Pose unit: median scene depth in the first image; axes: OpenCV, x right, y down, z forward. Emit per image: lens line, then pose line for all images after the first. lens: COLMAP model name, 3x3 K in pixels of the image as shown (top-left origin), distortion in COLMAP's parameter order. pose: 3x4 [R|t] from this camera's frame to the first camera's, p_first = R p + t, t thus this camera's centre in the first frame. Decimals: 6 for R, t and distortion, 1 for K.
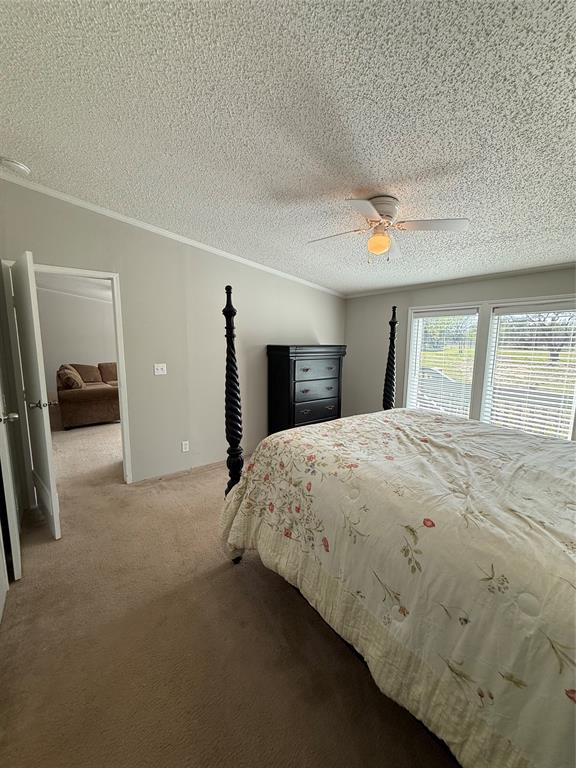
lens RADIAL K [[305.2, 0, 288.0], [0, 305.2, 384.0], [0, 0, 1]] dist [-0.000873, -0.000018]
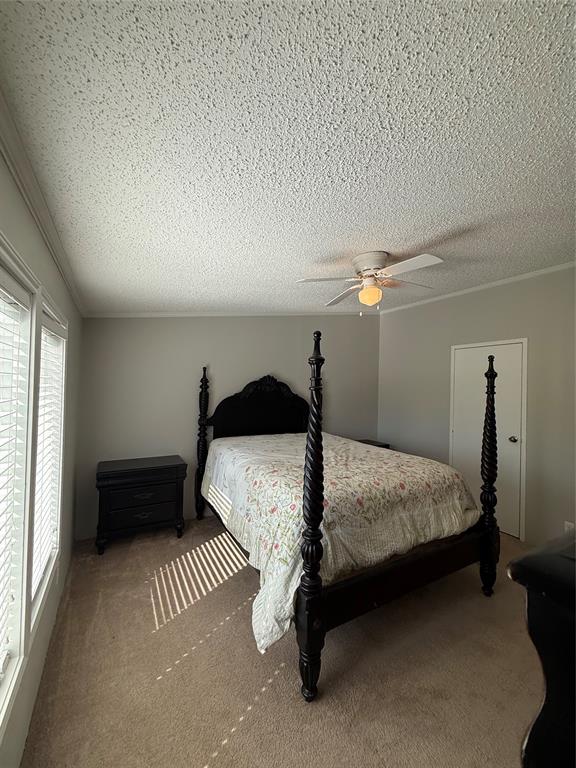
lens RADIAL K [[305.2, 0, 288.0], [0, 305.2, 384.0], [0, 0, 1]] dist [-0.000873, -0.000018]
pose [[-0.991347, -0.036226, 0.126169, 0.493708], [-0.019340, 0.990985, 0.132569, -0.348390], [-0.129834, 0.128982, -0.983111, 2.362692]]
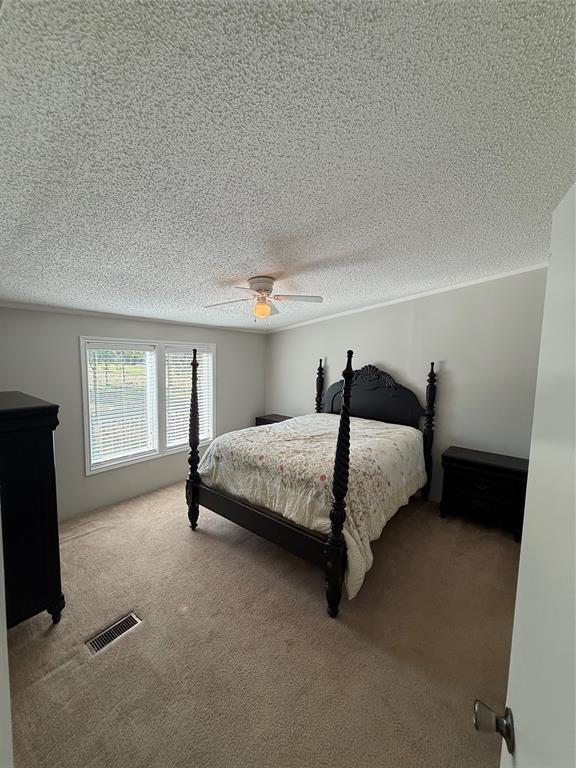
lens RADIAL K [[305.2, 0, 288.0], [0, 305.2, 384.0], [0, 0, 1]] dist [-0.000873, -0.000018]
pose [[-0.249623, -0.105665, 0.962561, -1.161686], [0.114614, 0.983817, 0.137721, -0.368811], [-0.961536, 0.144701, -0.233473, 1.437905]]
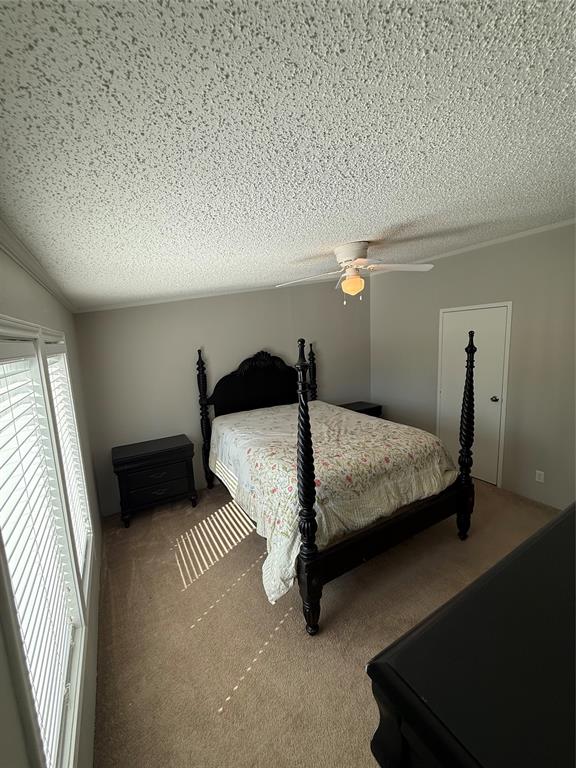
lens RADIAL K [[305.2, 0, 288.0], [0, 305.2, 384.0], [0, 0, 1]] dist [-0.000873, -0.000018]
pose [[-0.992829, 0.013944, 0.118723, 0.458110], [0.047805, 0.956611, 0.287420, -0.515488], [-0.109564, 0.291035, -0.950418, 2.407275]]
